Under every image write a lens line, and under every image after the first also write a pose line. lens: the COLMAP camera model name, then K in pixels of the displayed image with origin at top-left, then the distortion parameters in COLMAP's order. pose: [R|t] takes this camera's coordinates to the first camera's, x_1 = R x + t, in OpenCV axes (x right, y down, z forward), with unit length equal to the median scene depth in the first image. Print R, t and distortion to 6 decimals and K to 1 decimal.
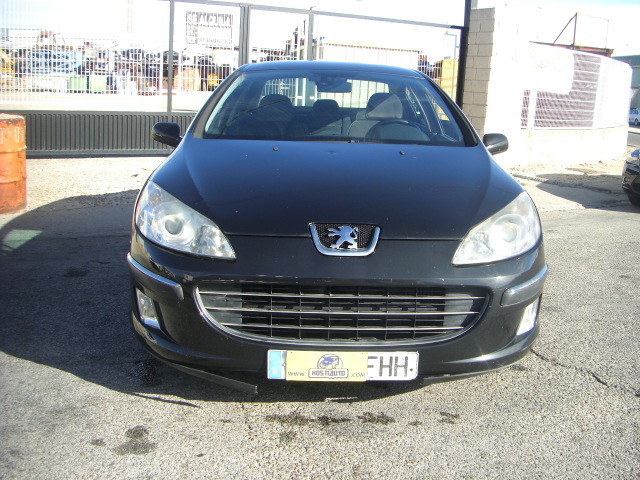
lens RADIAL K [[722.9, 0, 364.6], [0, 722.9, 239.9], [0, 0, 1]] dist [-0.203710, 0.171409]
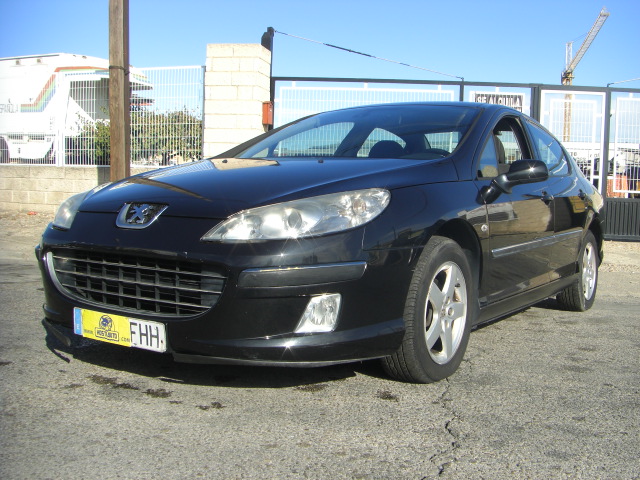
lens RADIAL K [[722.9, 0, 364.6], [0, 722.9, 239.9], [0, 0, 1]] dist [-0.203710, 0.171409]
pose [[0.817288, 0.021007, -0.575847, 0.867088], [-0.110324, 0.986553, -0.120592, 0.127910], [0.565570, 0.162088, 0.808615, 0.328641]]
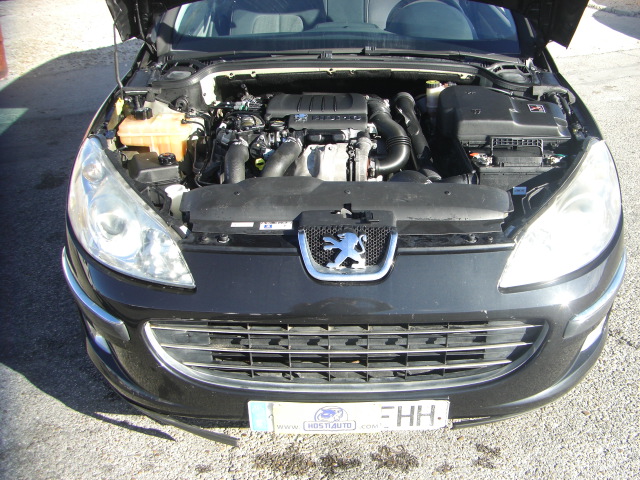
lens RADIAL K [[722.9, 0, 364.6], [0, 722.9, 239.9], [0, 0, 1]] dist [-0.203710, 0.171409]
pose [[0.998687, -0.003089, -0.051139, 0.025229], [0.017244, 0.960205, 0.278763, -0.209040], [0.048243, -0.279279, 0.958997, 0.327594]]
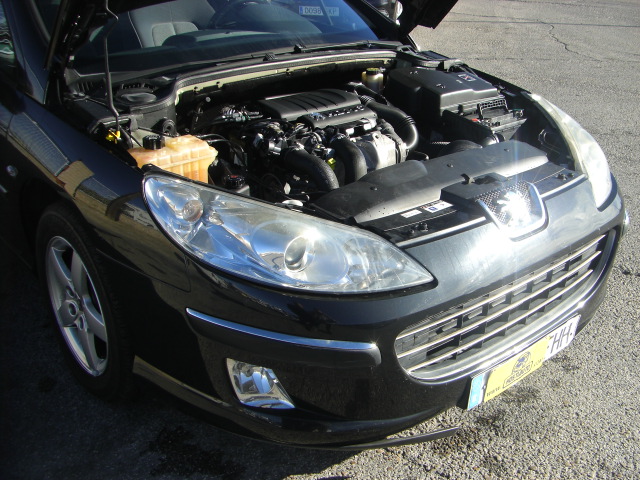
lens RADIAL K [[722.9, 0, 364.6], [0, 722.9, 239.9], [0, 0, 1]] dist [-0.203710, 0.171409]
pose [[0.783428, -0.270257, 0.559645, -0.580849], [0.118220, 0.948862, 0.292721, -0.211234], [-0.610135, -0.163165, 0.775314, 0.501957]]
